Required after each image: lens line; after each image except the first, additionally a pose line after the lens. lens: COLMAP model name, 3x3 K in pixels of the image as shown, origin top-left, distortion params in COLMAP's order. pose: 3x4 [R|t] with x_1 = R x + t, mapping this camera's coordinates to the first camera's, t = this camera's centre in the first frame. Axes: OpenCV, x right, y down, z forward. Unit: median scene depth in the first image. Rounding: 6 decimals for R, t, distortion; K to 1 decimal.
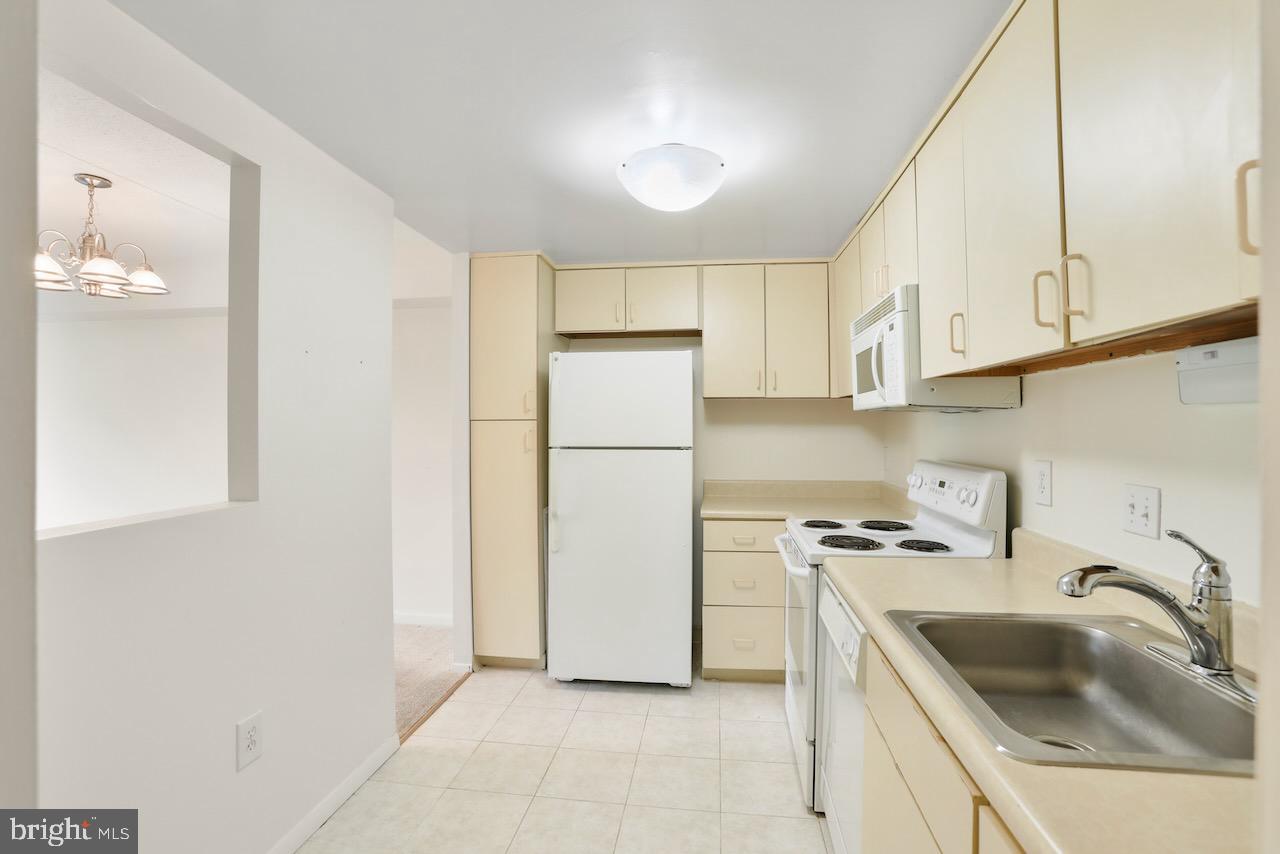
lens RADIAL K [[590.8, 0, 646.1], [0, 590.8, 424.1], [0, 0, 1]] dist [-0.056169, 0.014146]
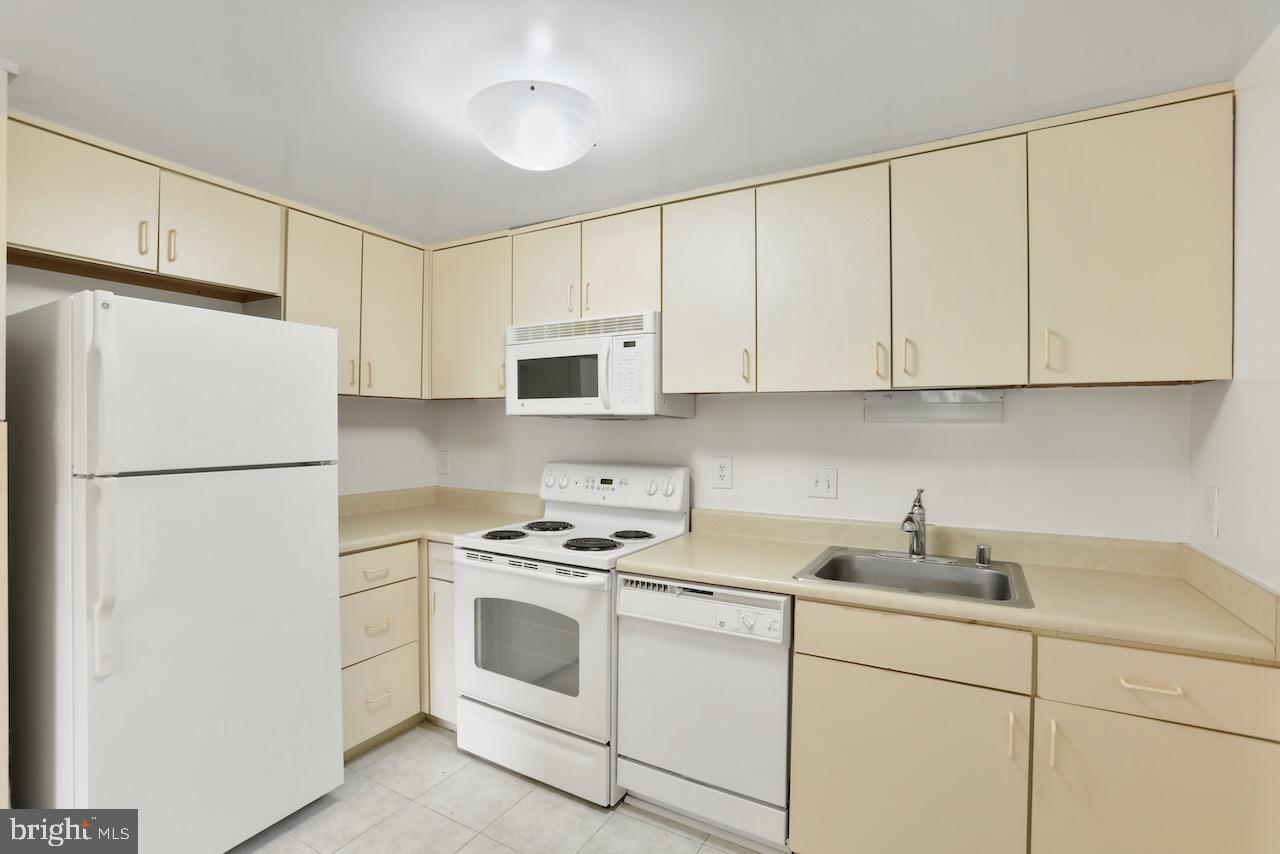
lens RADIAL K [[590.8, 0, 631.5], [0, 590.8, 425.7], [0, 0, 1]] dist [-0.056169, 0.014146]
pose [[0.399663, 0.004377, 0.916652, -0.435665], [-0.007942, 0.999968, -0.001312, -0.006042], [-0.916628, -0.006756, 0.399684, 0.379207]]
